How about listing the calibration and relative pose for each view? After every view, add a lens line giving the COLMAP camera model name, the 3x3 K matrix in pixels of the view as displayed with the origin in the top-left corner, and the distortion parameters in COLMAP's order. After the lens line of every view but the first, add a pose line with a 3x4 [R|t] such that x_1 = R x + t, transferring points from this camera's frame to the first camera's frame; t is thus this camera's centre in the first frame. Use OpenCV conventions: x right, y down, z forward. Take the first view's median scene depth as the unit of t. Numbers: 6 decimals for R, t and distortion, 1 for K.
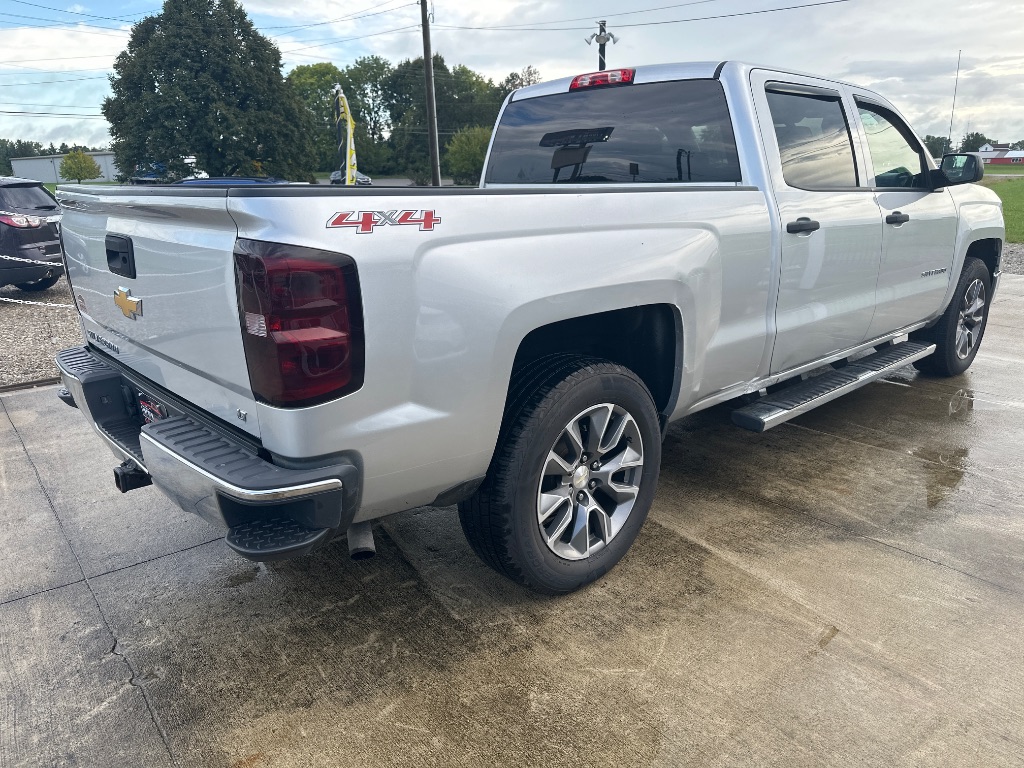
lens RADIAL K [[729.5, 0, 512.0], [0, 729.5, 384.0], [0, 0, 1]] dist [0.052941, -0.045460]
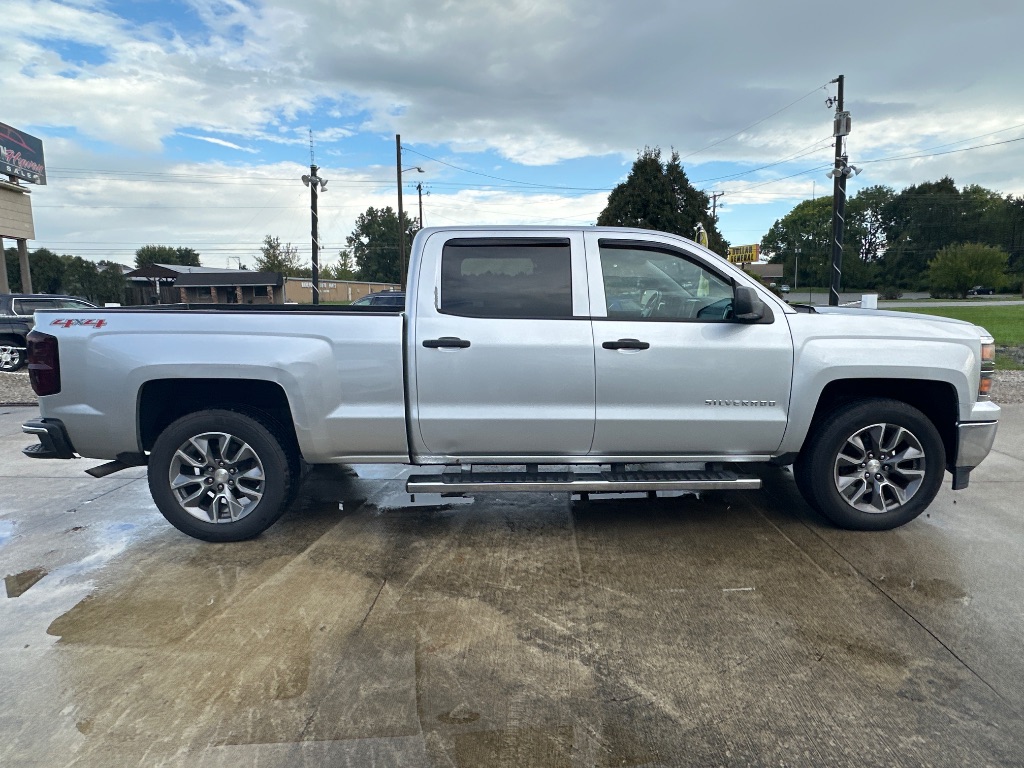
lens RADIAL K [[609.7, 0, 512.0], [0, 609.7, 384.0], [0, 0, 1]] dist [-0.004835, -0.000017]
pose [[0.741161, 0.106811, -0.662776, 0.069584], [-0.186553, 0.981146, -0.050498, -0.006256], [0.644886, 0.161070, 0.747113, 0.015509]]
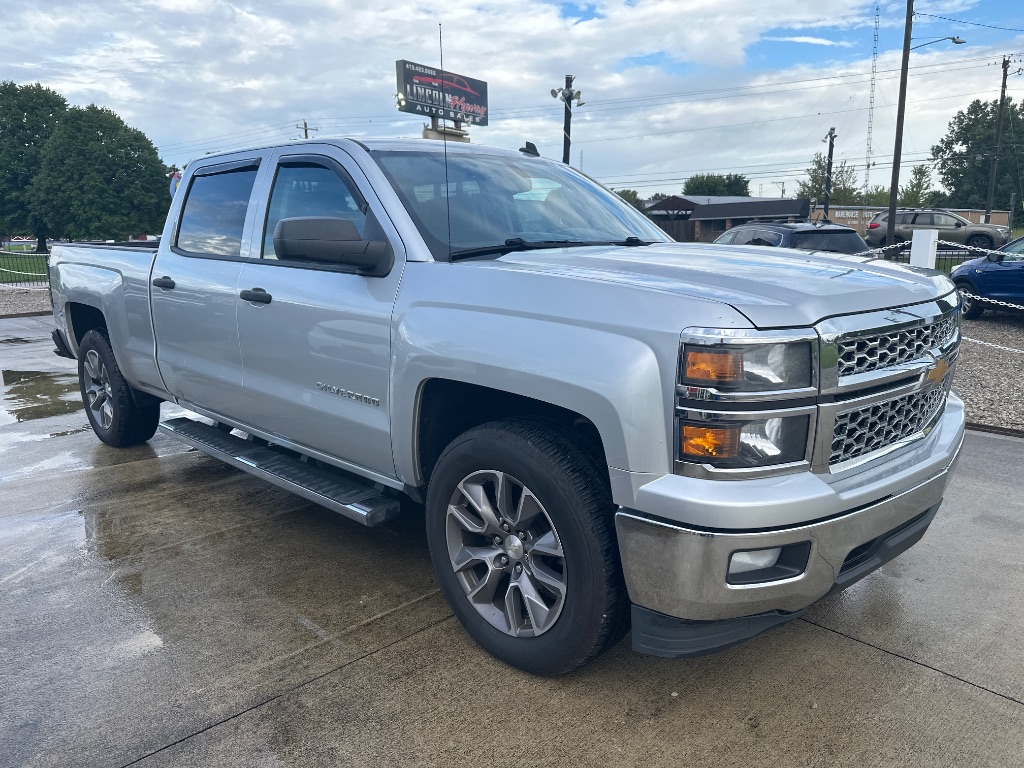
lens RADIAL K [[729.5, 0, 512.0], [0, 729.5, 384.0], [0, 0, 1]] dist [0.052941, -0.045460]
pose [[0.044379, 0.215049, -0.975594, 0.096608], [-0.264114, 0.944336, 0.196145, -0.026125], [0.963470, 0.248963, 0.098706, 0.085253]]
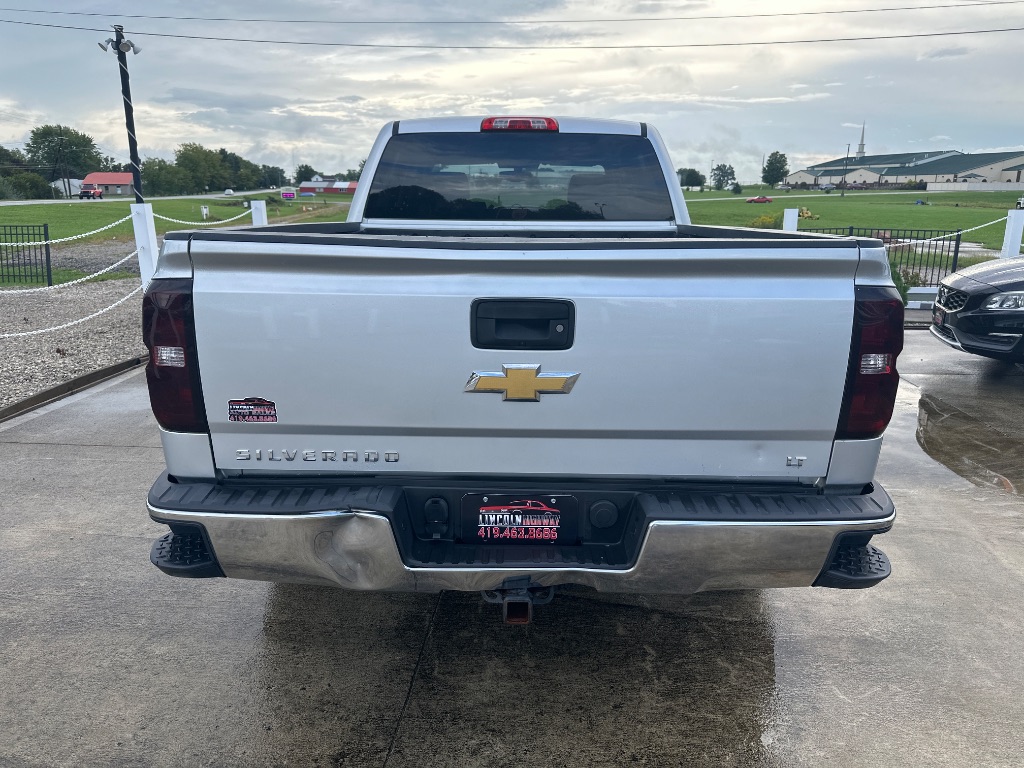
lens RADIAL K [[753.8, 0, 512.0], [0, 753.8, 384.0], [0, 0, 1]] dist [0.005148, -0.003408]
pose [[0.671415, -0.166924, 0.722038, -0.049378], [0.192656, 0.980119, 0.047439, -0.006707], [-0.715602, 0.107254, 0.690225, 0.019838]]
